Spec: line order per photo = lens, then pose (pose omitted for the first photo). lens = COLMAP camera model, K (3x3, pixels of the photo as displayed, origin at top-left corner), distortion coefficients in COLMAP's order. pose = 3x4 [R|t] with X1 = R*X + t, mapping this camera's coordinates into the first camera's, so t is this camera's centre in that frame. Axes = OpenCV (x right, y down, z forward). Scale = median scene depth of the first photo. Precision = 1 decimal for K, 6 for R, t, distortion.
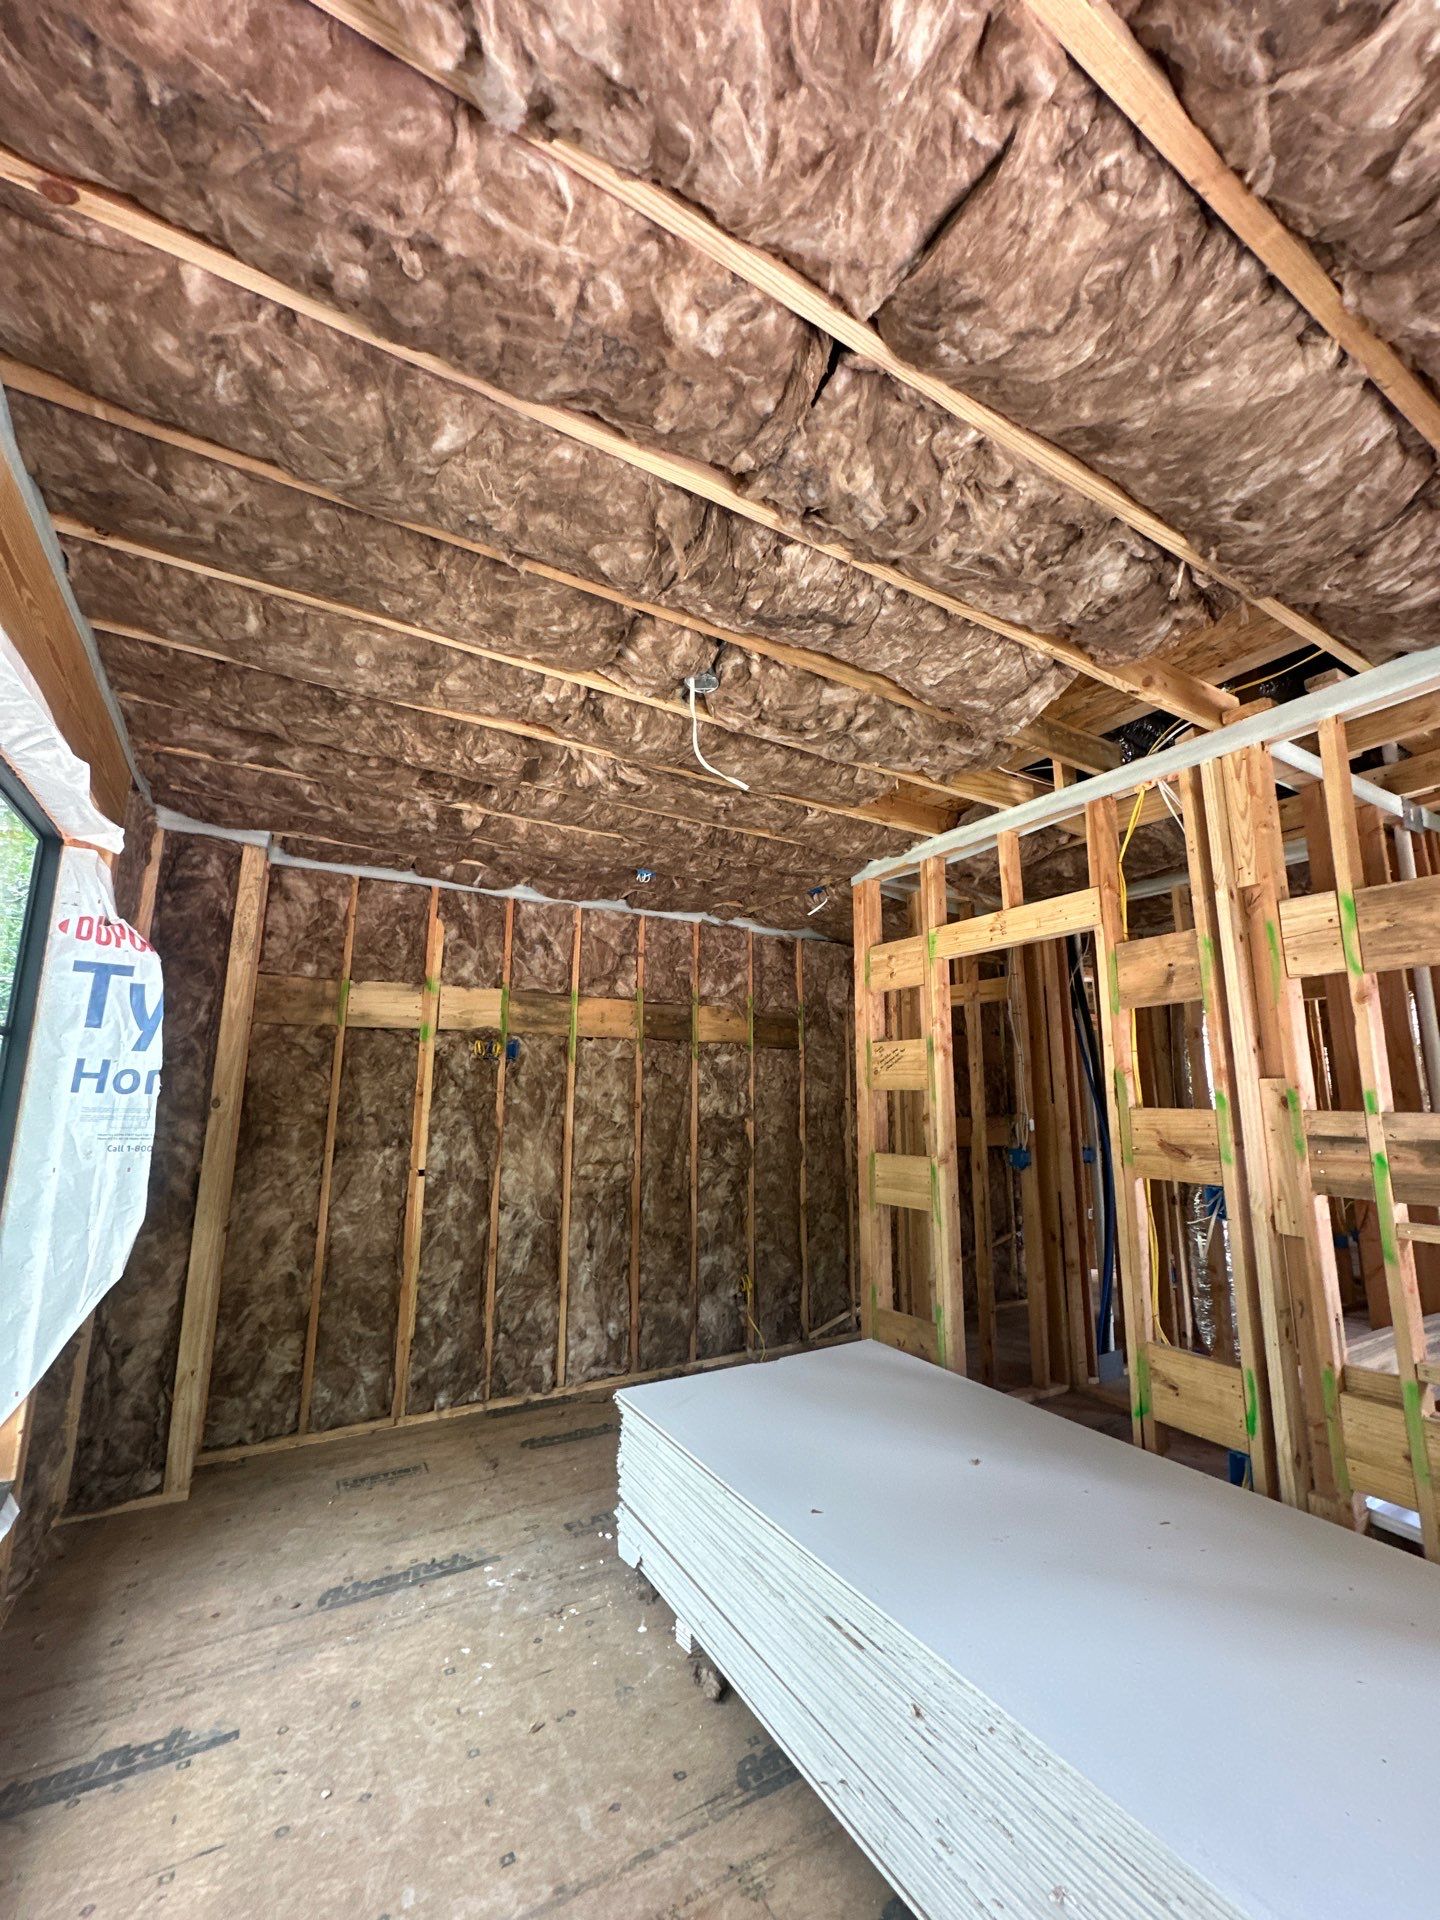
lens RADIAL K [[766.4, 0, 723.7], [0, 766.4, 960.8], [0, 0, 1]] dist [-0.004894, 0.001187]
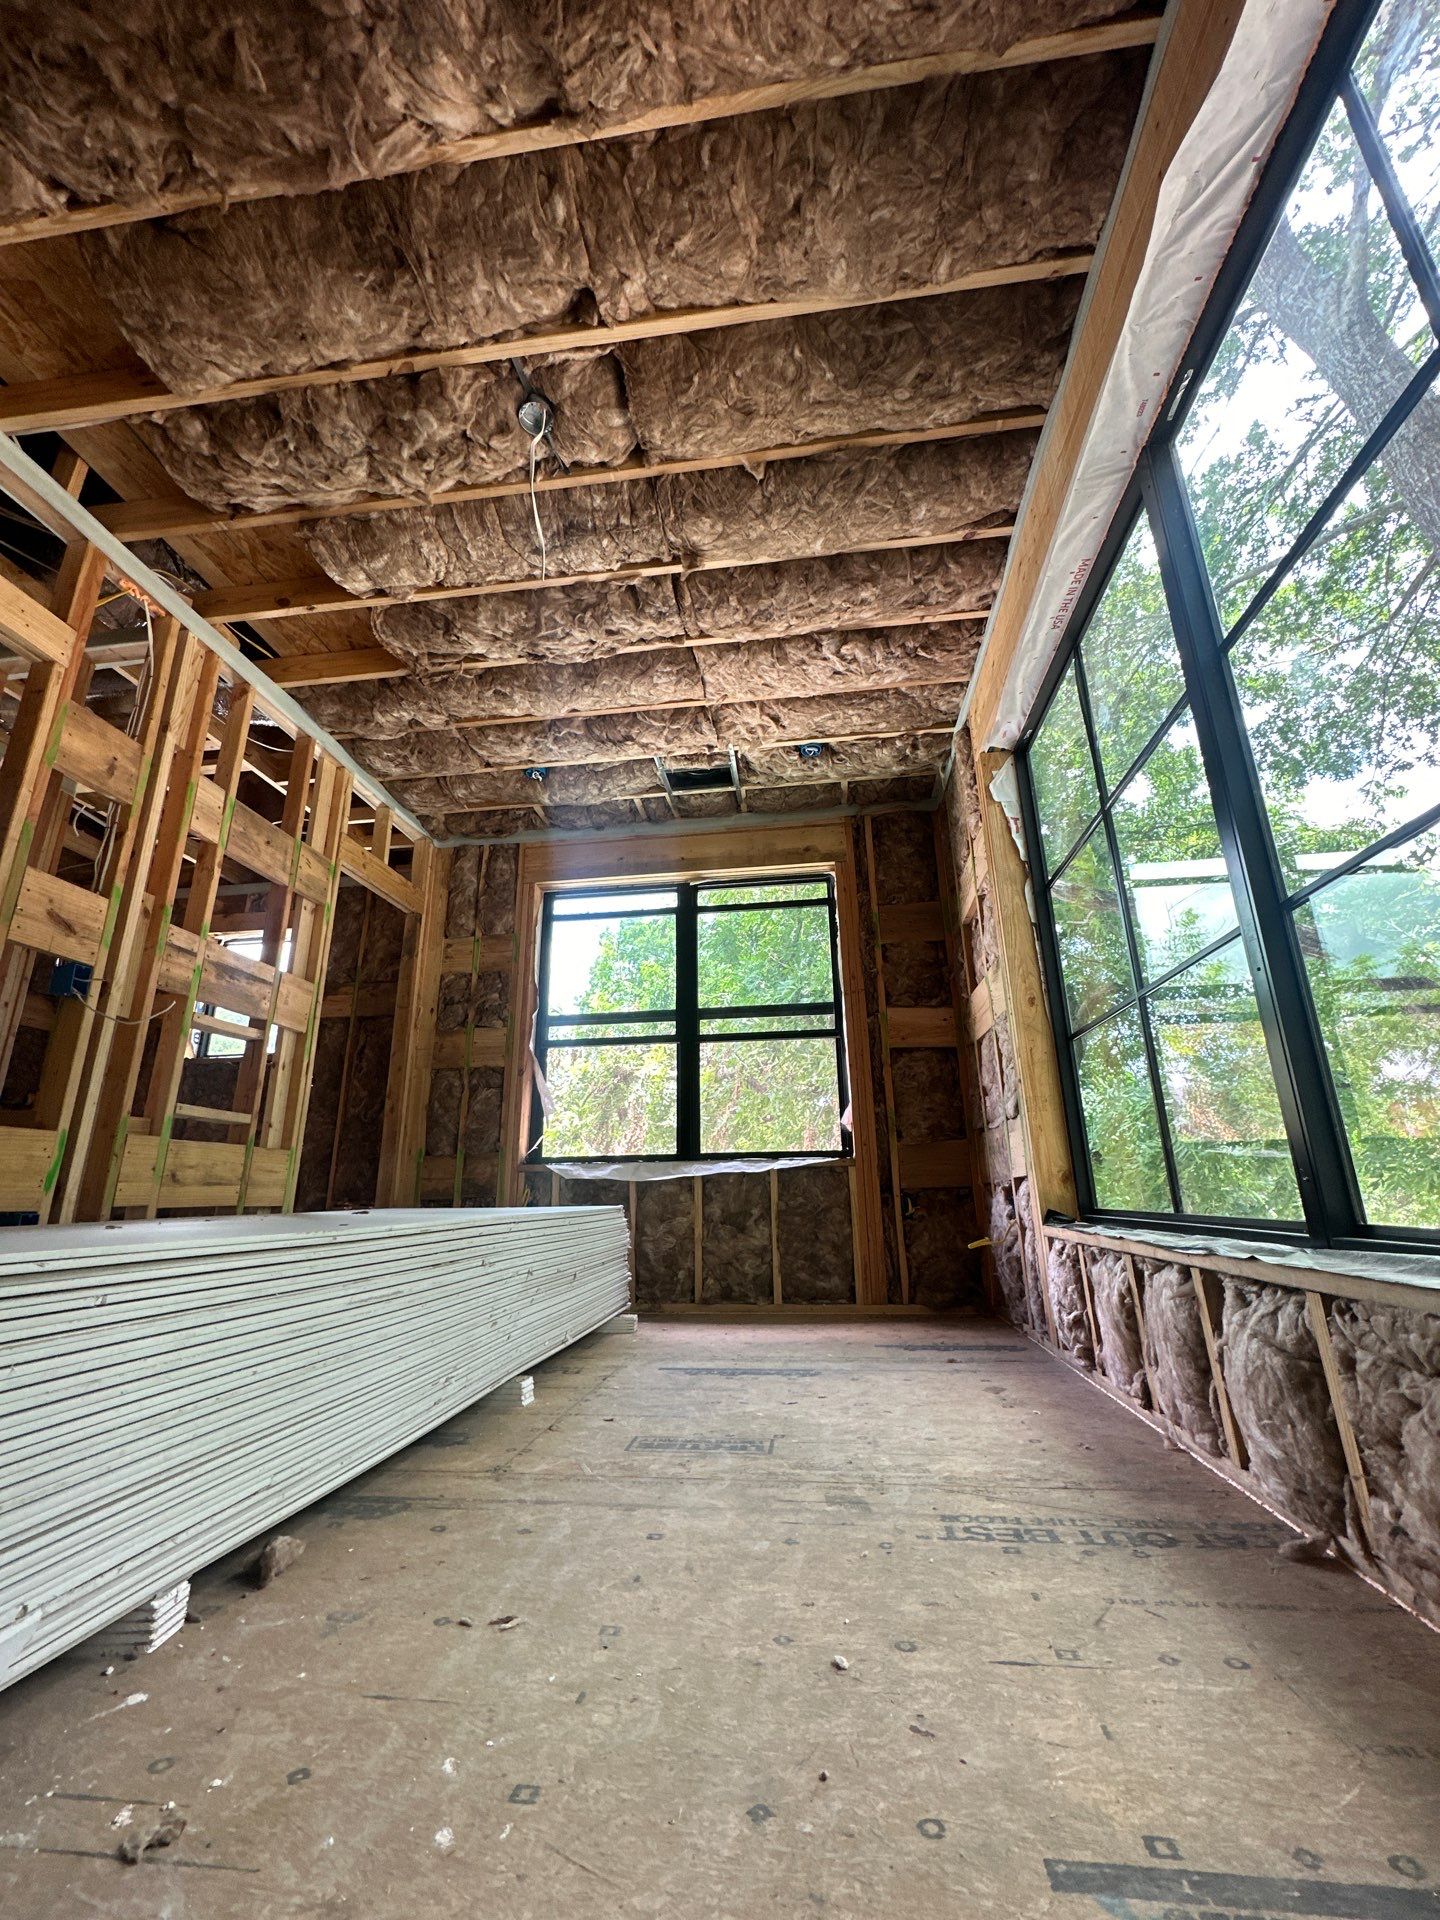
lens RADIAL K [[766.4, 0, 719.1], [0, 766.4, 960.6], [0, 0, 1]] dist [-0.004894, 0.001187]
pose [[-0.787379, 0.182205, 0.588927, -0.688668], [-0.100062, 0.904881, -0.413737, 0.678928], [-0.608294, -0.384697, -0.694253, 1.291647]]
